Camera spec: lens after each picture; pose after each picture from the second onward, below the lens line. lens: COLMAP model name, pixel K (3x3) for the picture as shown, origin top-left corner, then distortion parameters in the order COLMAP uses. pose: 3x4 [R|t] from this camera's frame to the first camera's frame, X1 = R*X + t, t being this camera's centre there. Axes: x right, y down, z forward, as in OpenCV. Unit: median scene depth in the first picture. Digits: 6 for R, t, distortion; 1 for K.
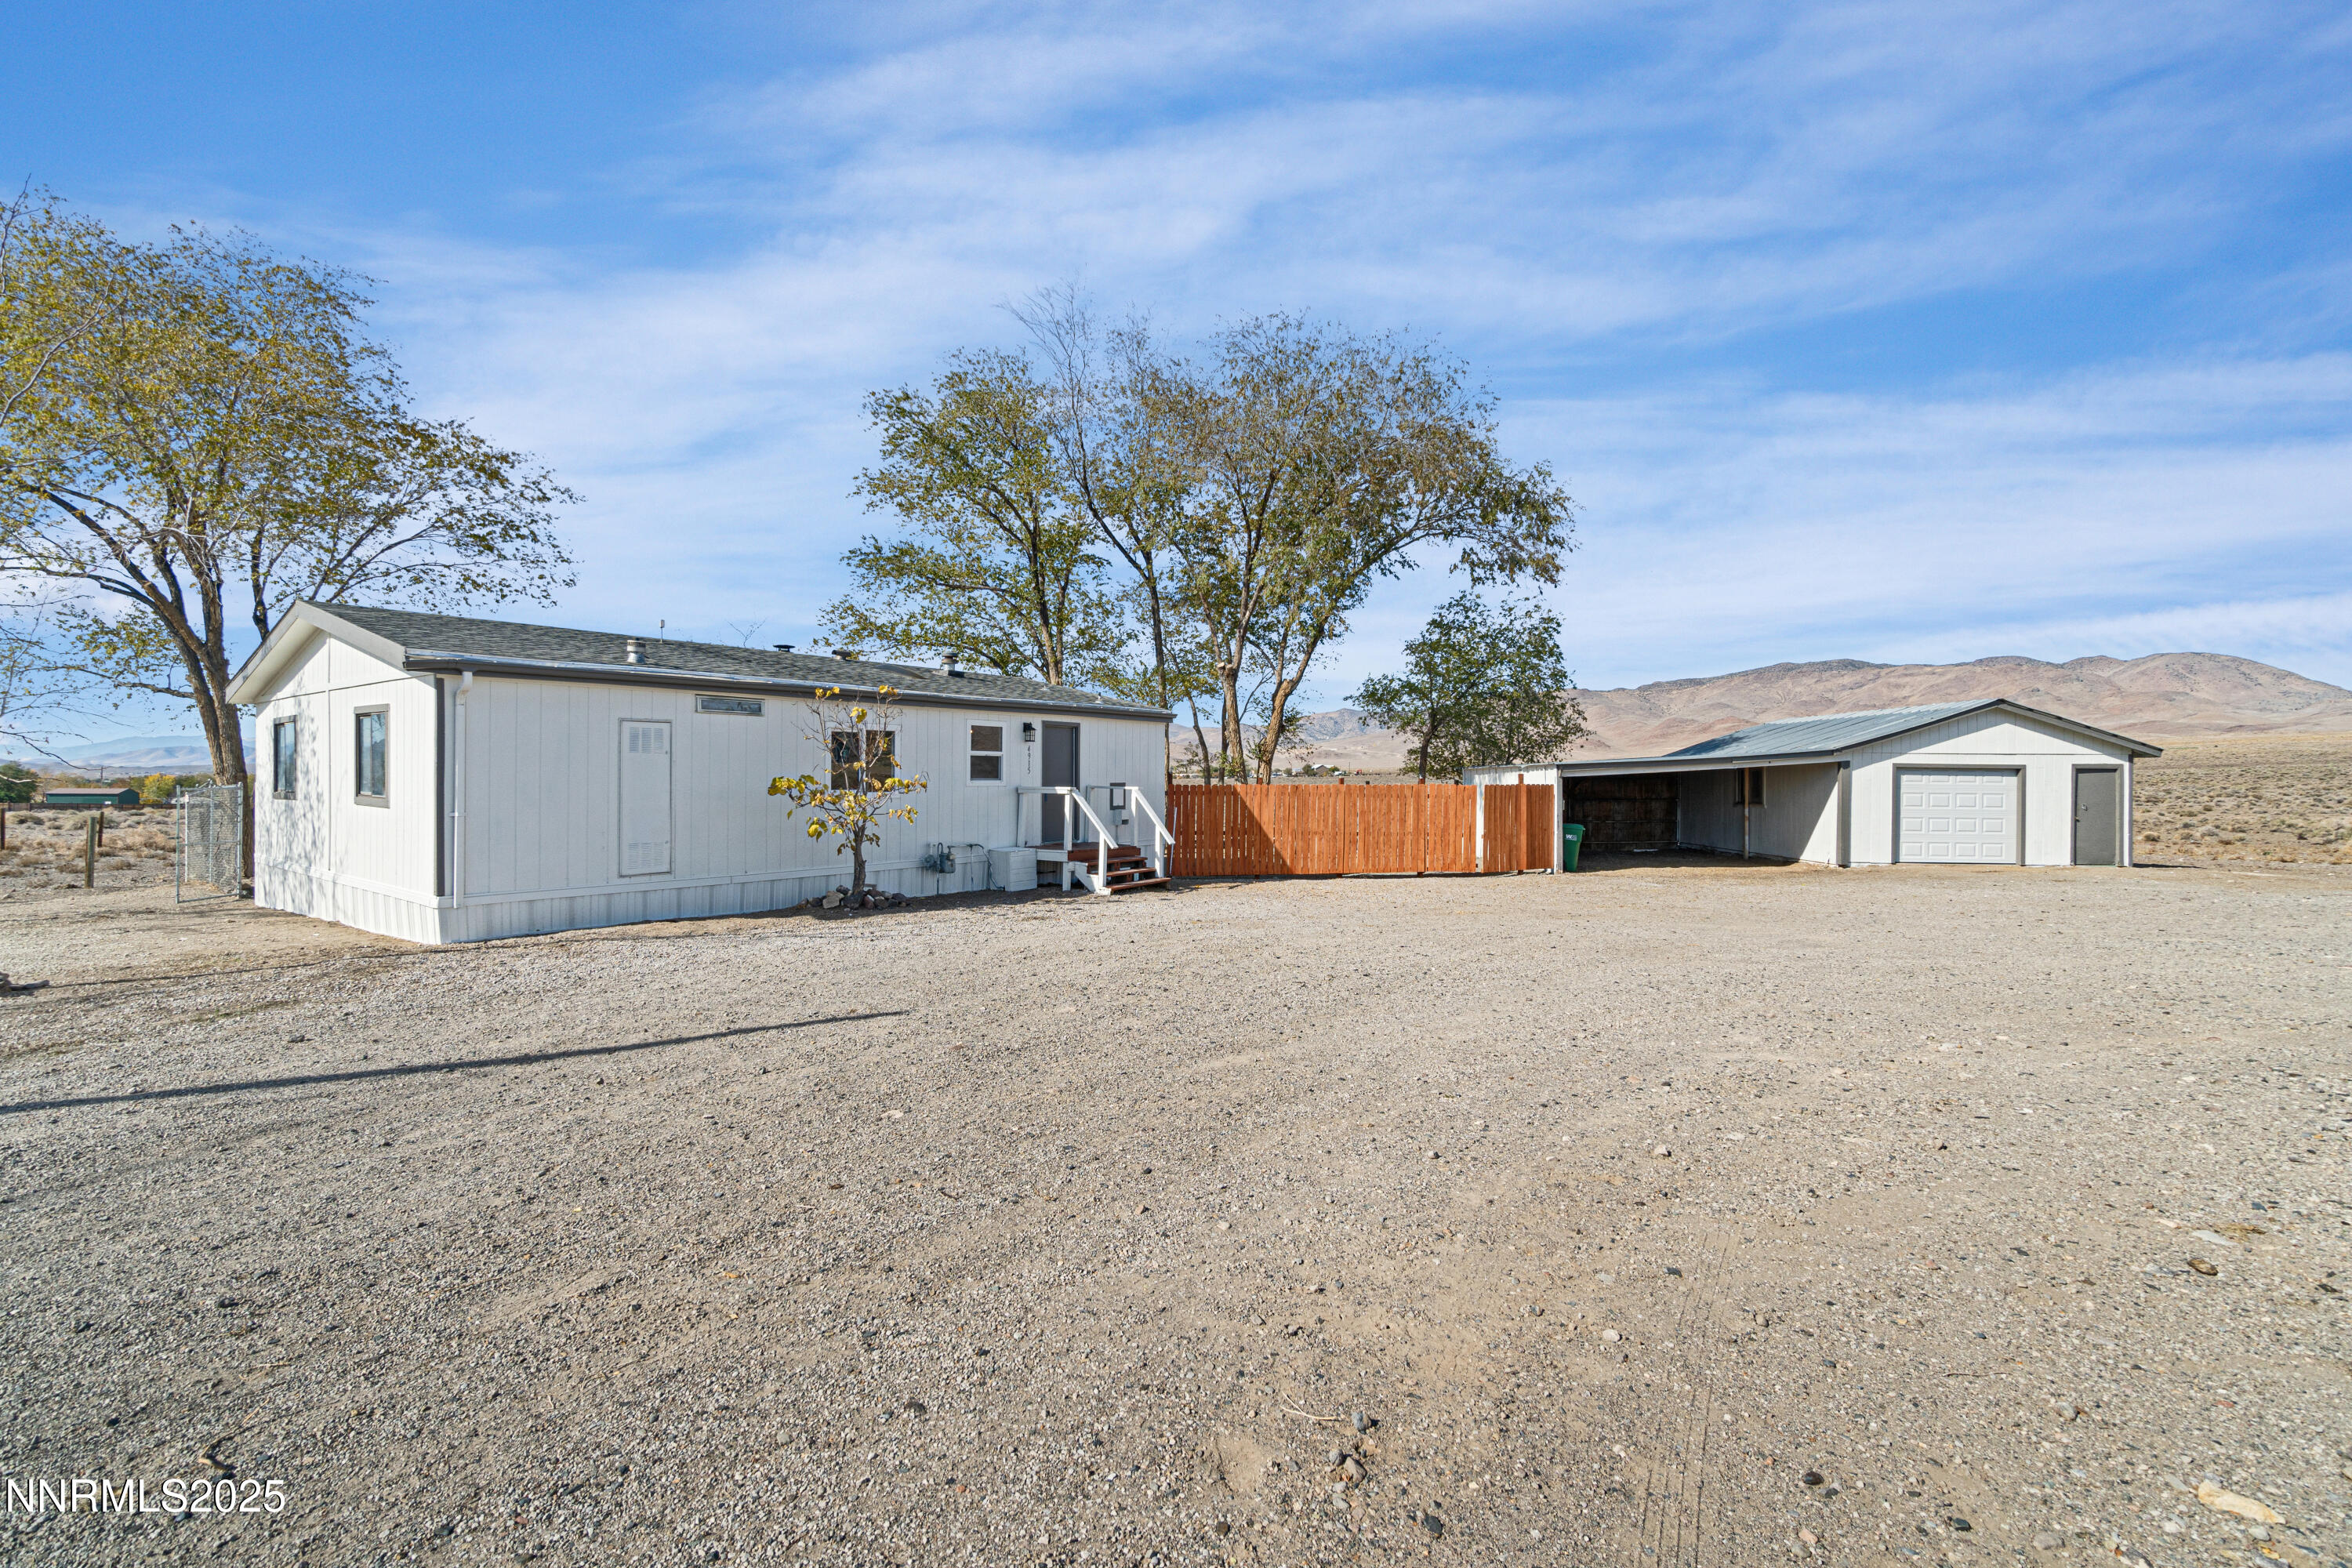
lens RADIAL K [[1009.3, 0, 1133.6], [0, 1009.3, 782.2], [0, 0, 1]] dist [-0.006201, 0.000298]
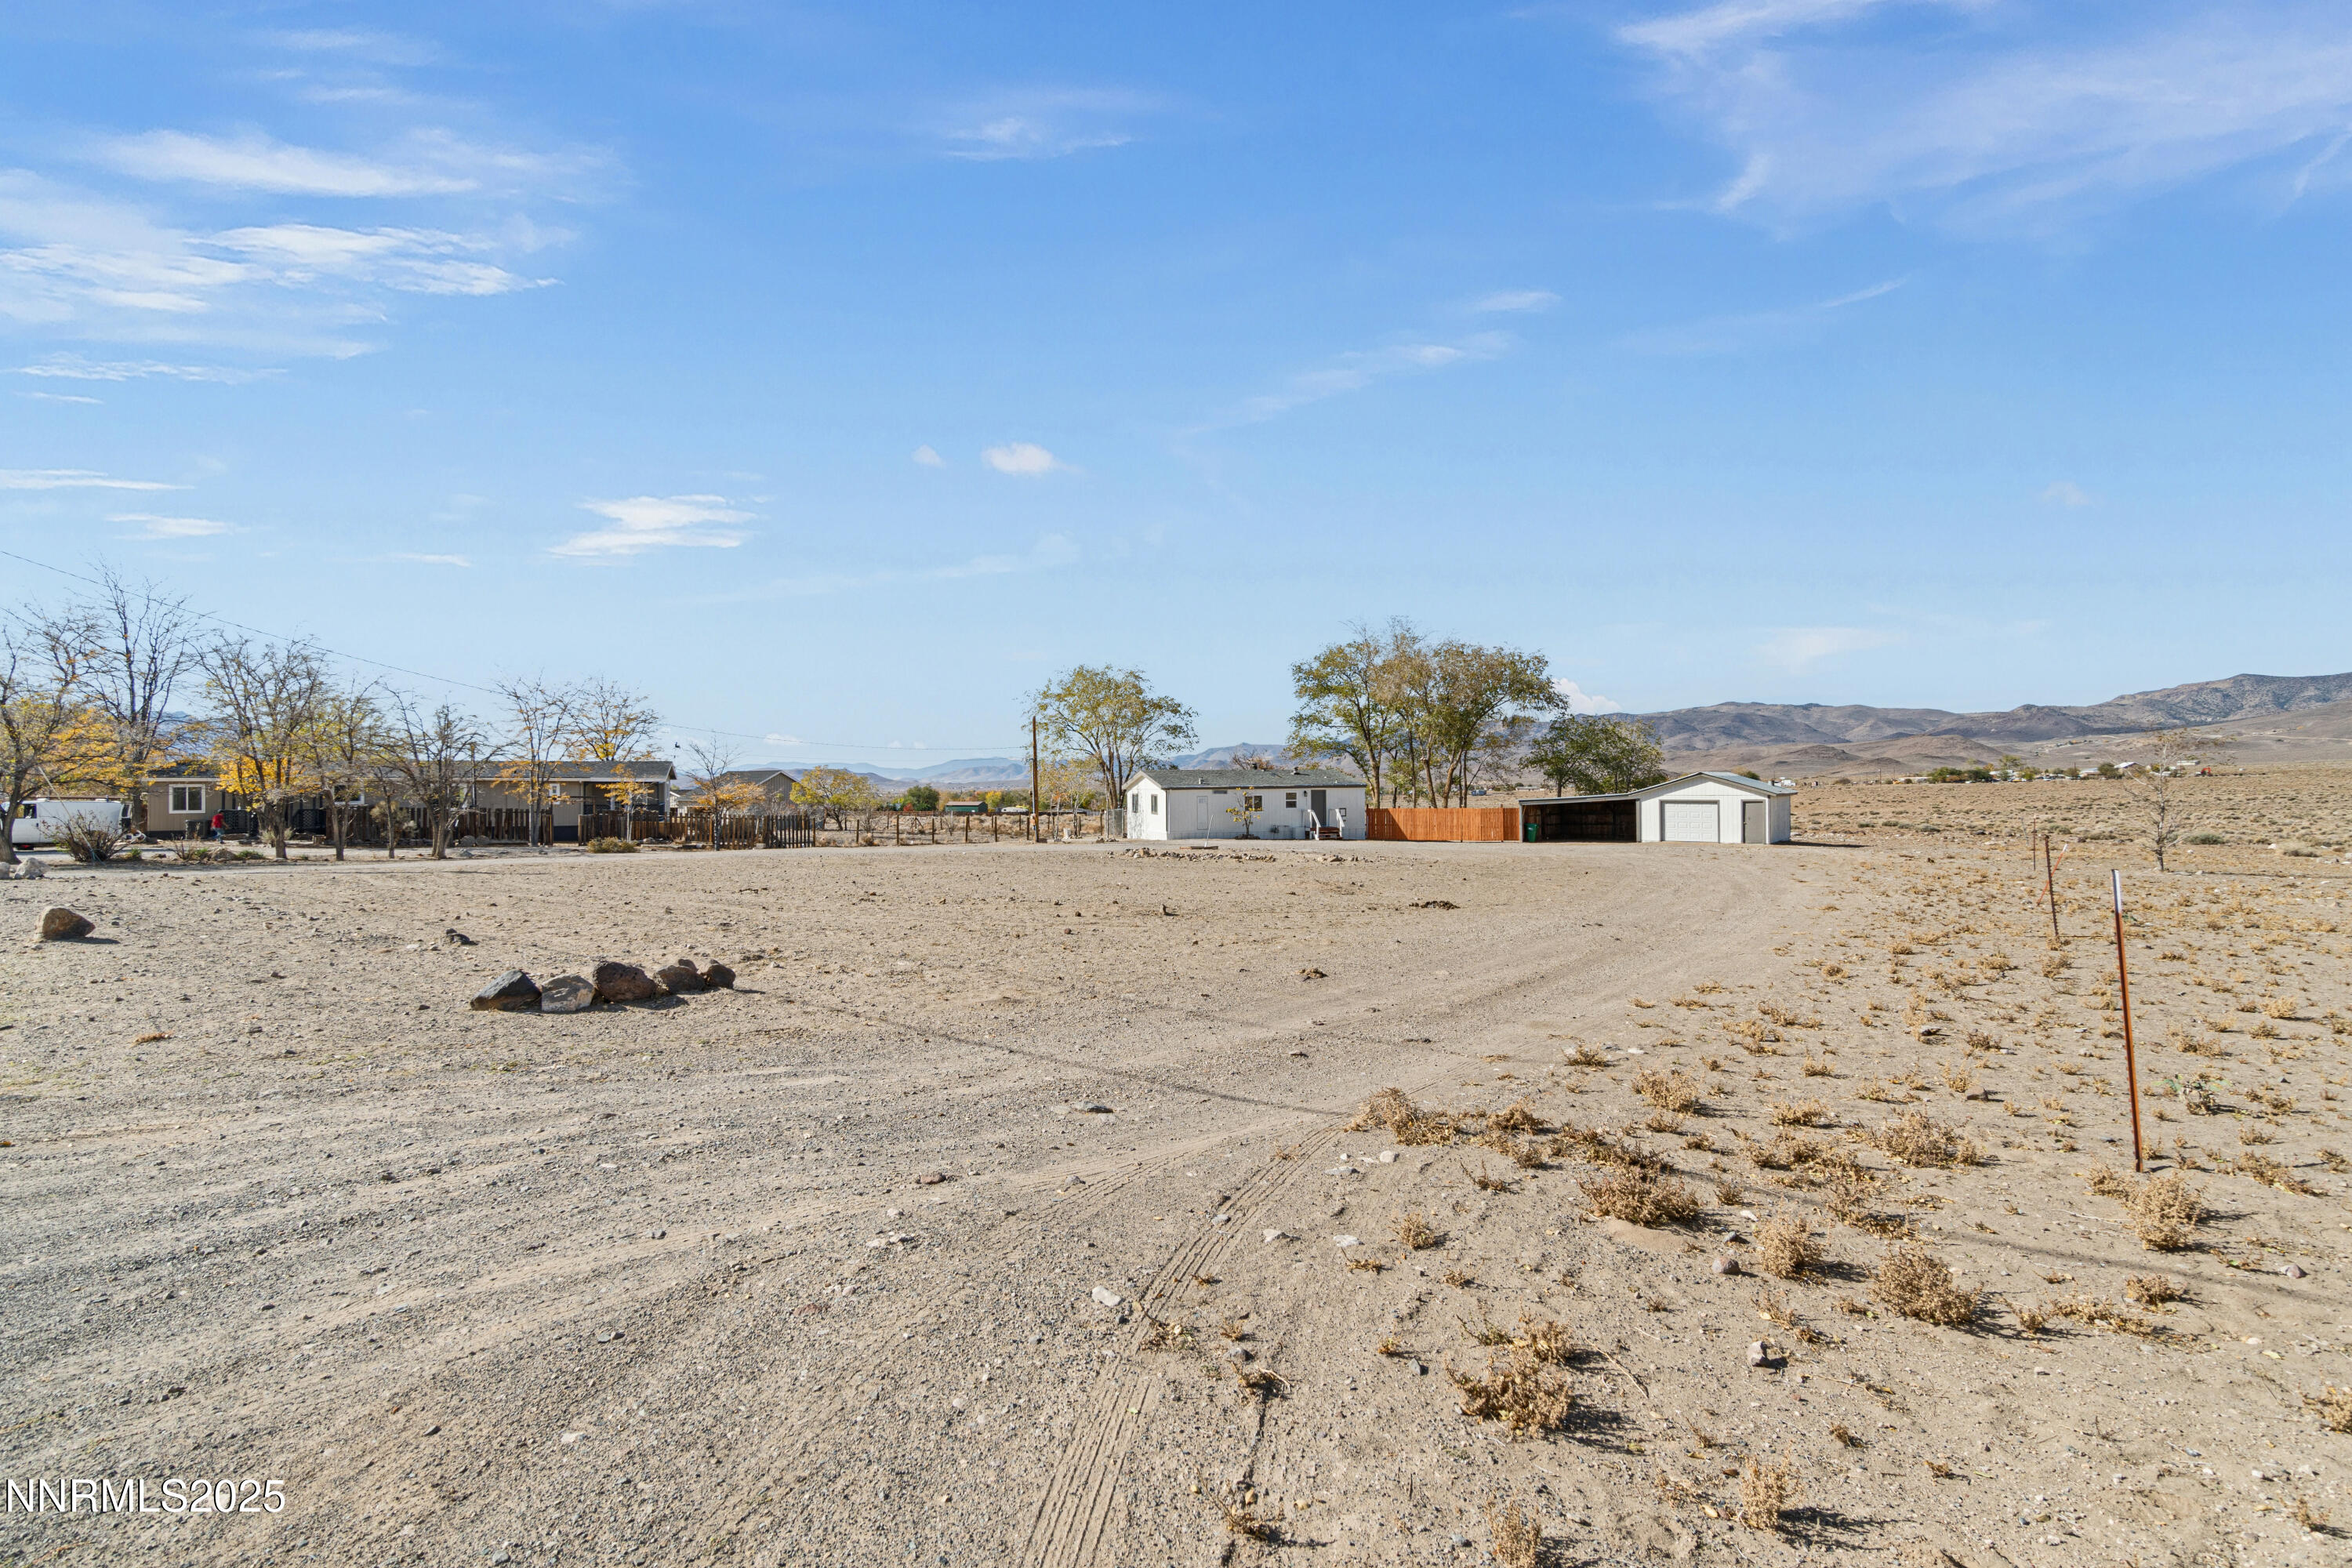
lens RADIAL K [[1089.4, 0, 1175.7], [0, 1089.4, 786.5], [0, 0, 1]] dist [-0.000845, -0.000058]
pose [[0.838926, -0.008608, -0.544178, 1.280281], [0.007326, 0.999963, -0.004523, -0.049634], [0.544196, -0.000193, 0.838958, -1.958624]]
